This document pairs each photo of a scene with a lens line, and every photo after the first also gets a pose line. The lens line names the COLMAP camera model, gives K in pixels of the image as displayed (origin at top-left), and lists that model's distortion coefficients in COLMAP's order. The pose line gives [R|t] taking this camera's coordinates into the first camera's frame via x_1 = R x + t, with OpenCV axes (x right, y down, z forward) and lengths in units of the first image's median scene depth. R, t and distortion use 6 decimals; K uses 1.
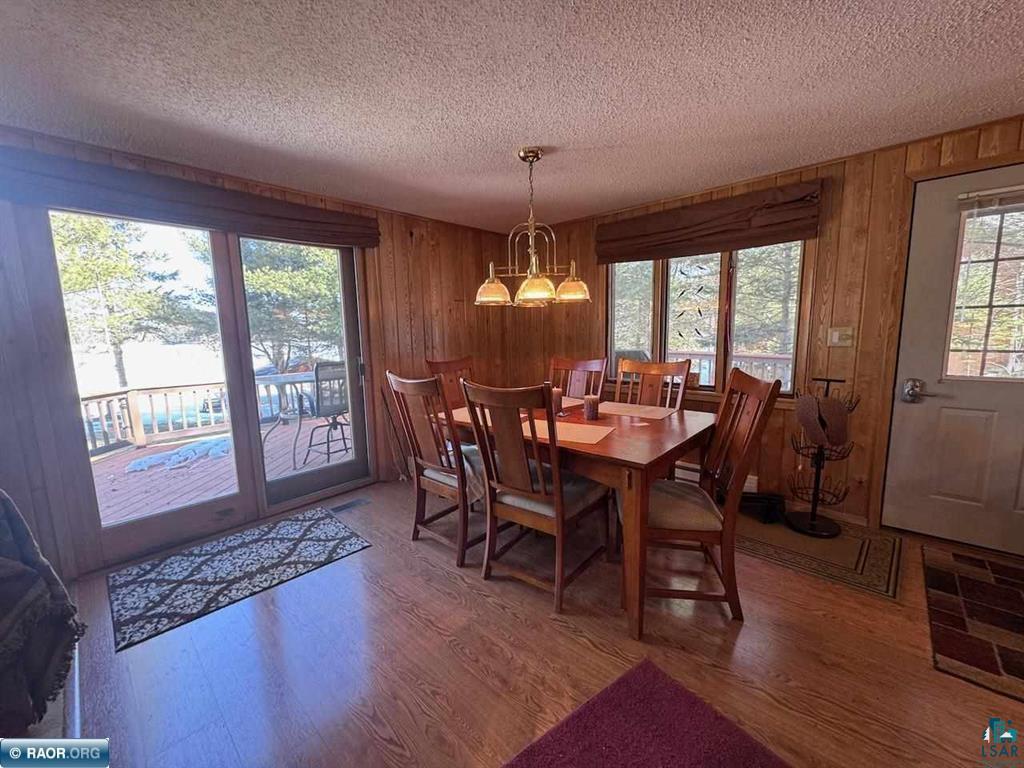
lens RADIAL K [[413.4, 0, 512.0], [0, 413.4, 384.0], [0, 0, 1]] dist [-0.000223, -0.000090]
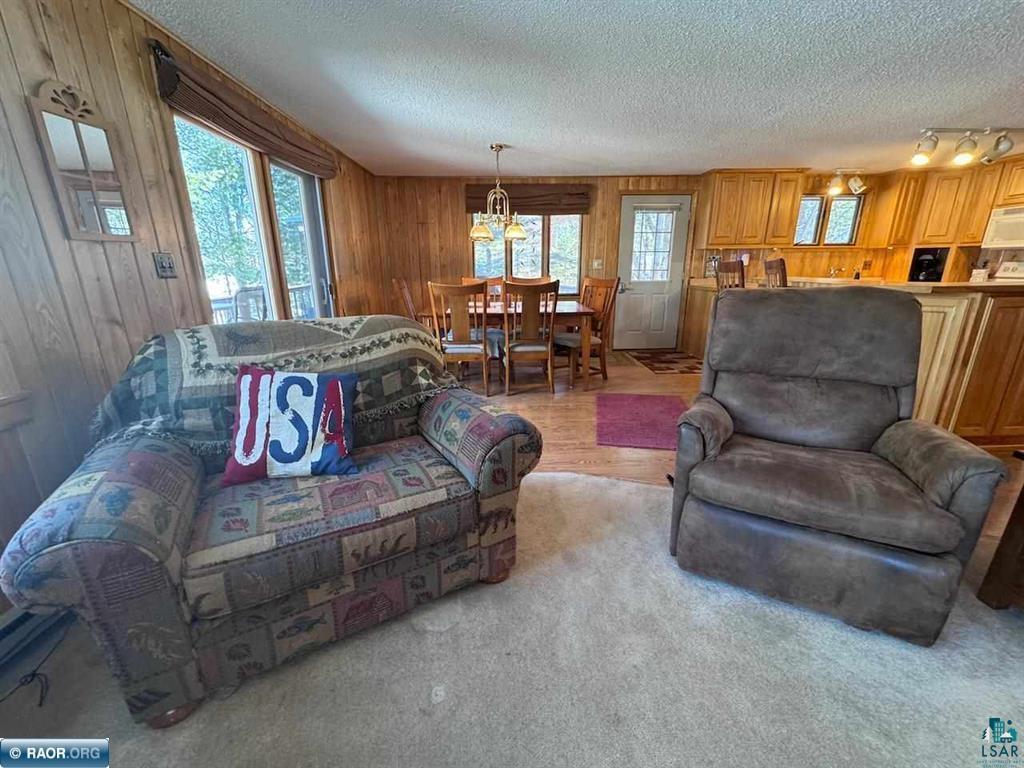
lens RADIAL K [[413.4, 0, 512.0], [0, 413.4, 384.0], [0, 0, 1]] dist [-0.000223, -0.000090]
pose [[0.714281, -0.175351, 0.677536, -1.198860], [0.083203, 0.982514, 0.166567, 0.111600], [-0.694896, -0.062603, 0.716381, -0.289454]]
